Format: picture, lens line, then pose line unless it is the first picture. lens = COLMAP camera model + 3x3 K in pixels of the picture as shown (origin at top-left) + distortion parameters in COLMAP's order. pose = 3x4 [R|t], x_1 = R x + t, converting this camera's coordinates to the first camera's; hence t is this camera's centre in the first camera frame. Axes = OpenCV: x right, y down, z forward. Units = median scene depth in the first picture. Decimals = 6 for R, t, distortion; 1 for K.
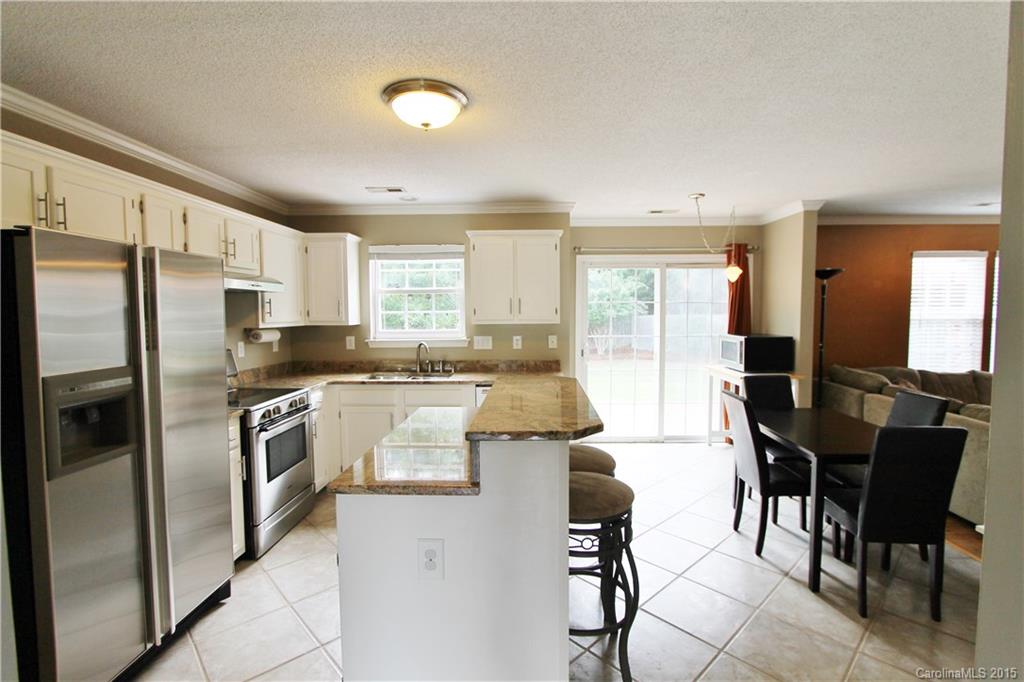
lens RADIAL K [[477.2, 0, 518.7], [0, 477.2, 349.3], [0, 0, 1]] dist [-0.009676, -0.000540]
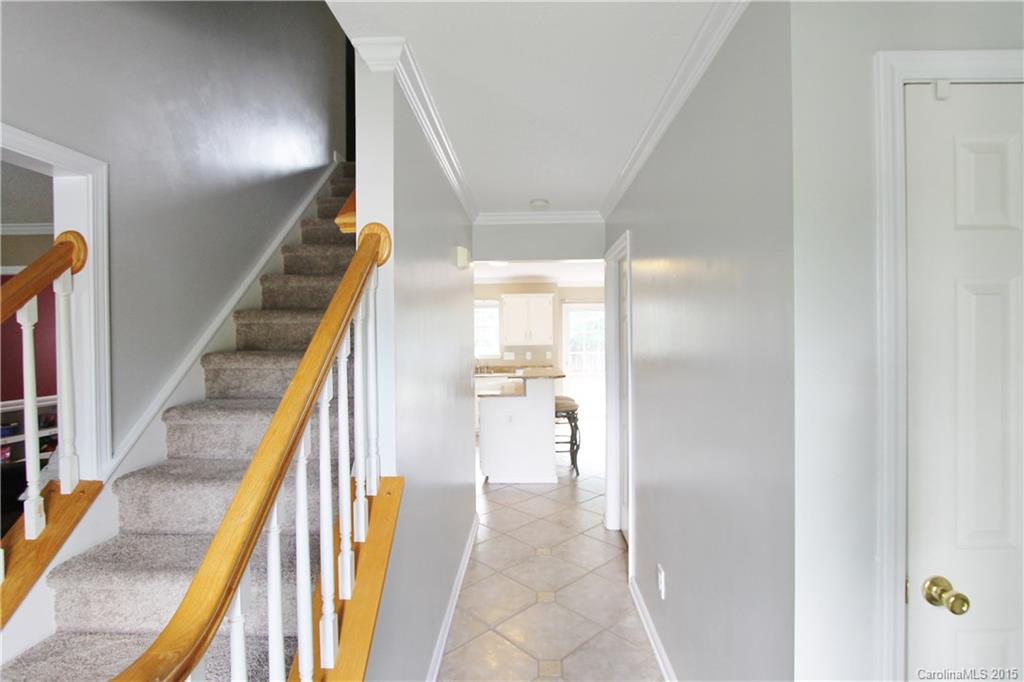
lens RADIAL K [[477.2, 0, 513.1], [0, 477.2, 350.0], [0, 0, 1]] dist [-0.009676, -0.000540]
pose [[0.999991, -0.004206, -0.000909, -0.059213], [0.004159, 0.998897, -0.046781, 0.047055], [0.001105, 0.046777, 0.998905, -0.766352]]
